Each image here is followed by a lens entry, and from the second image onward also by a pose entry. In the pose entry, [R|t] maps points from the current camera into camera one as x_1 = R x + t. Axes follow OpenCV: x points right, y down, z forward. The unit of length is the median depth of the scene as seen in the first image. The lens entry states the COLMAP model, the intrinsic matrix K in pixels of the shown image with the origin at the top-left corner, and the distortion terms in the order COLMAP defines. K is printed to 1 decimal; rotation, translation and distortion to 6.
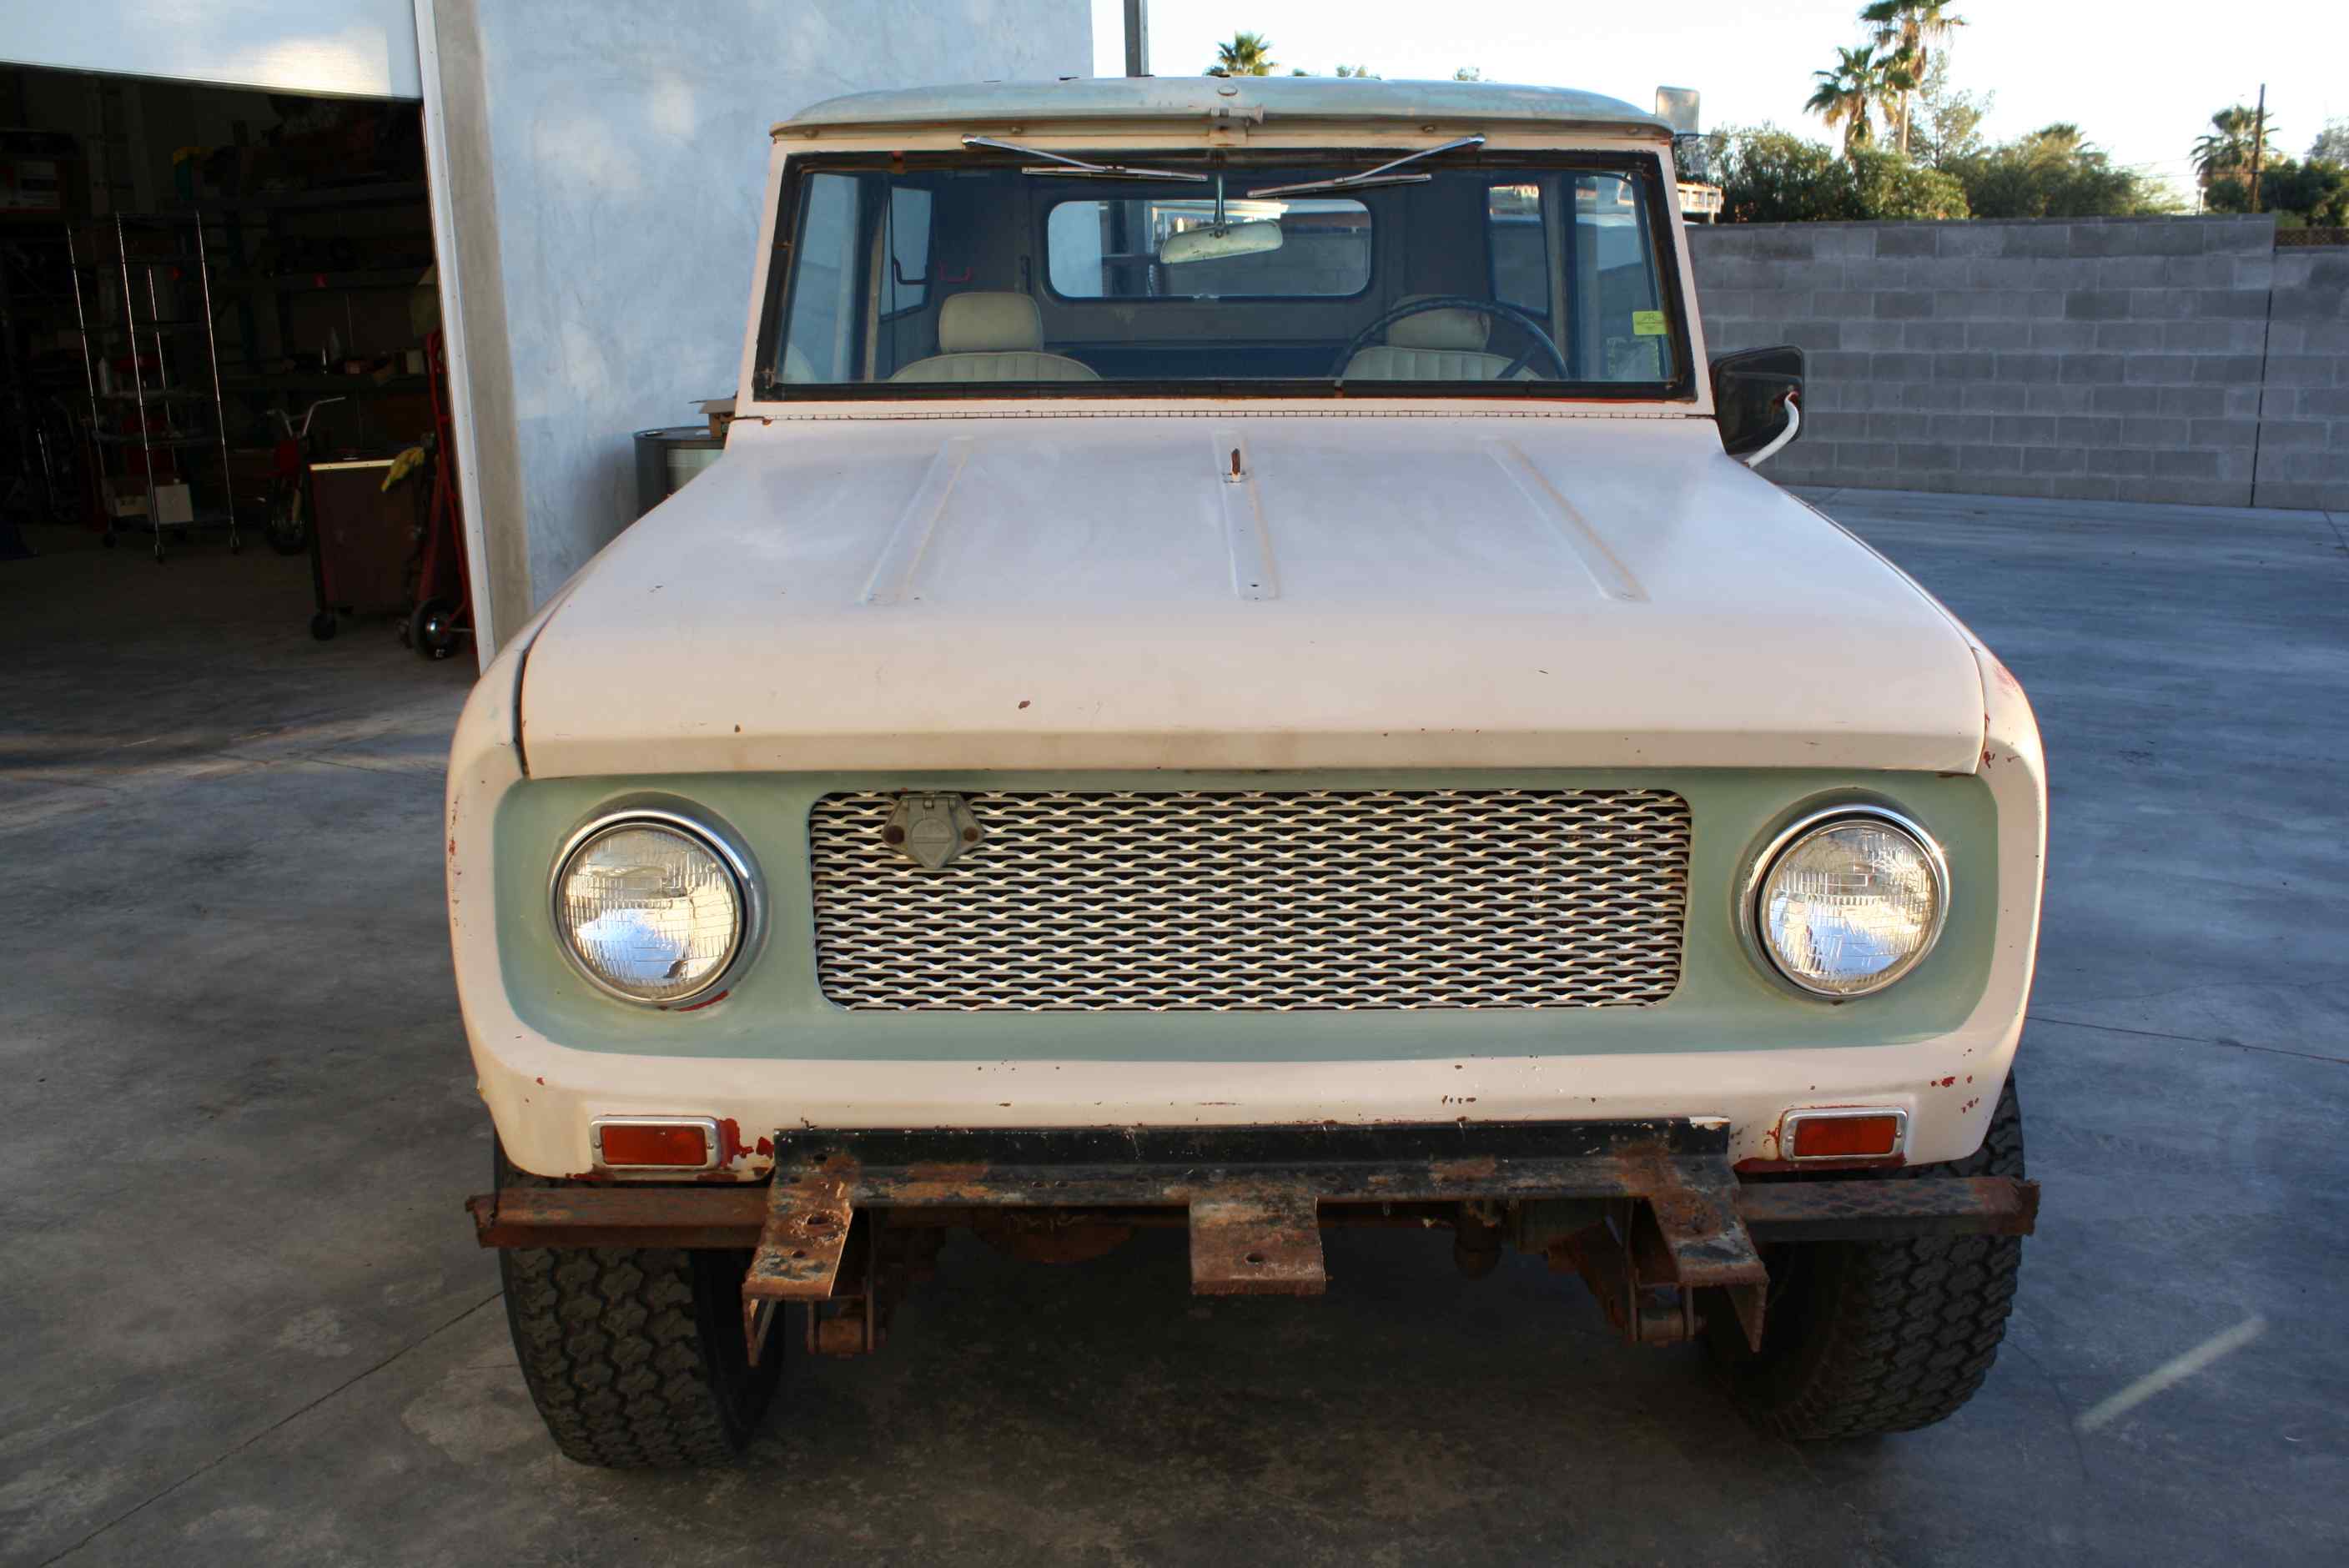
lens RADIAL K [[1987.1, 0, 1189.2], [0, 1987.1, 776.3], [0, 0, 1]] dist [-0.167216, 0.151931]
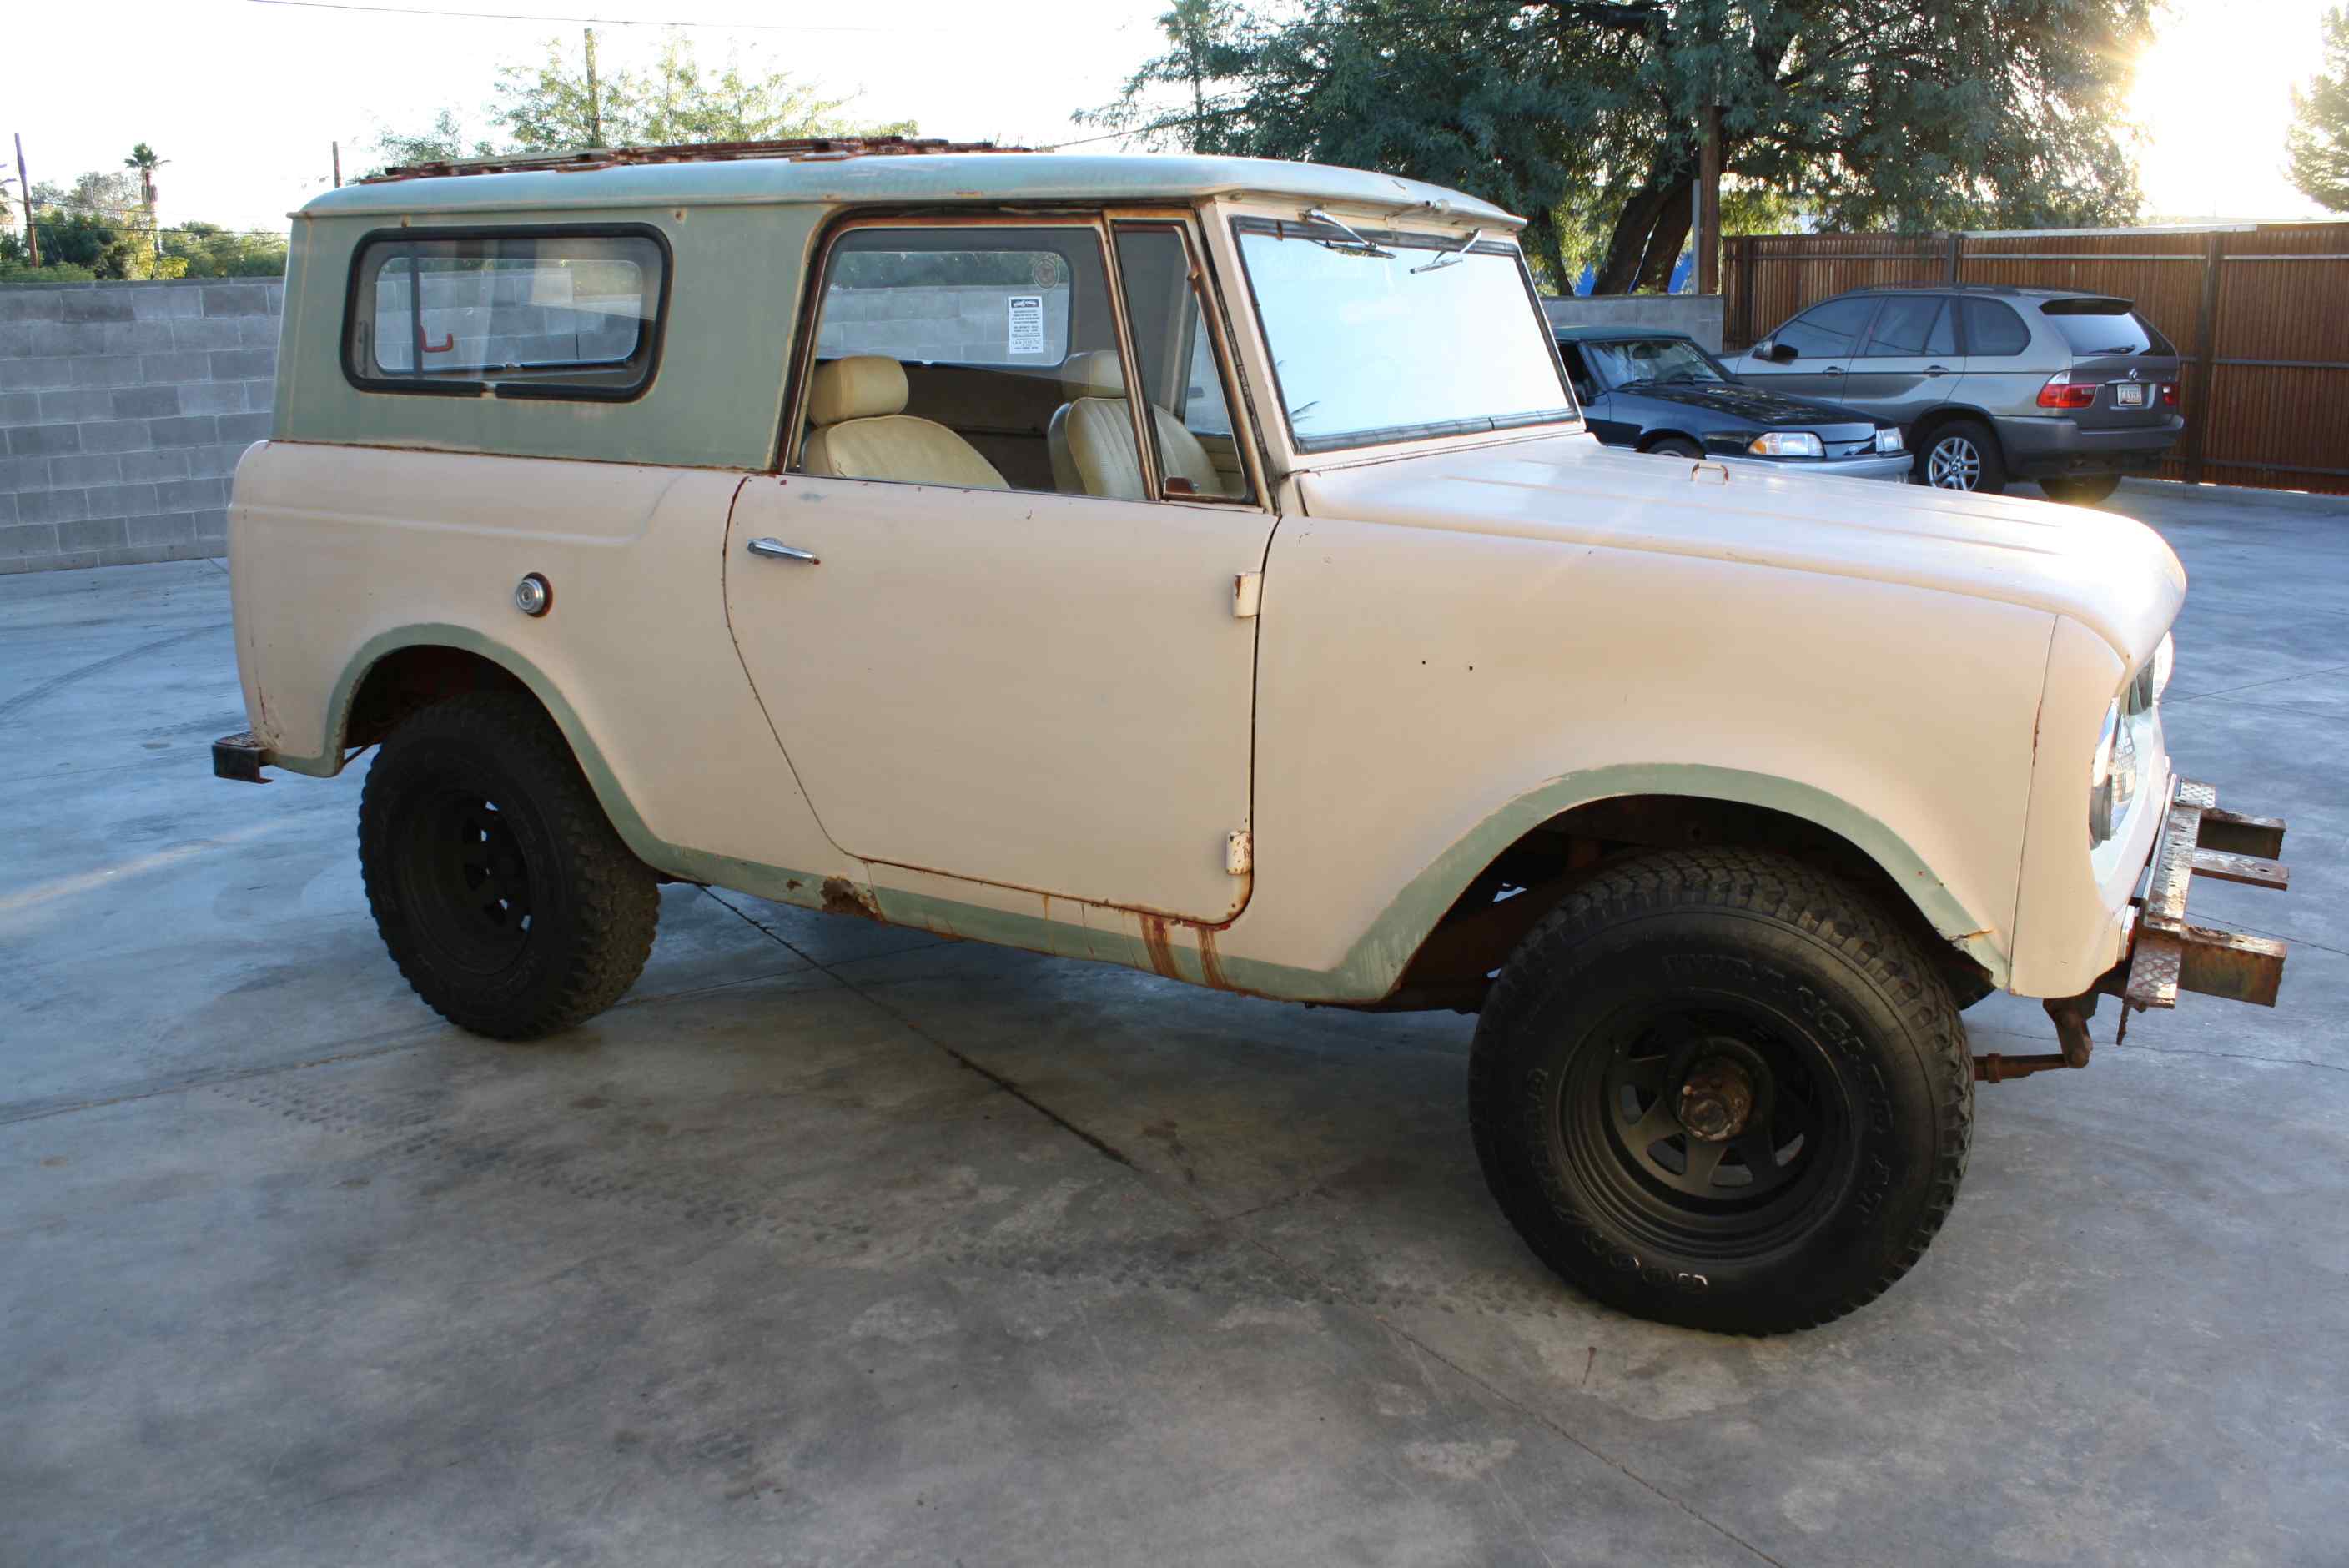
lens RADIAL K [[2003.4, 0, 1193.3], [0, 2003.4, 785.0], [0, 0, 1]] dist [-0.171601, 0.167411]
pose [[0.497418, -0.195889, 0.845105, -0.484665], [0.215654, 0.971514, 0.098258, -0.056830], [-0.840279, 0.133375, 0.525492, 0.213813]]
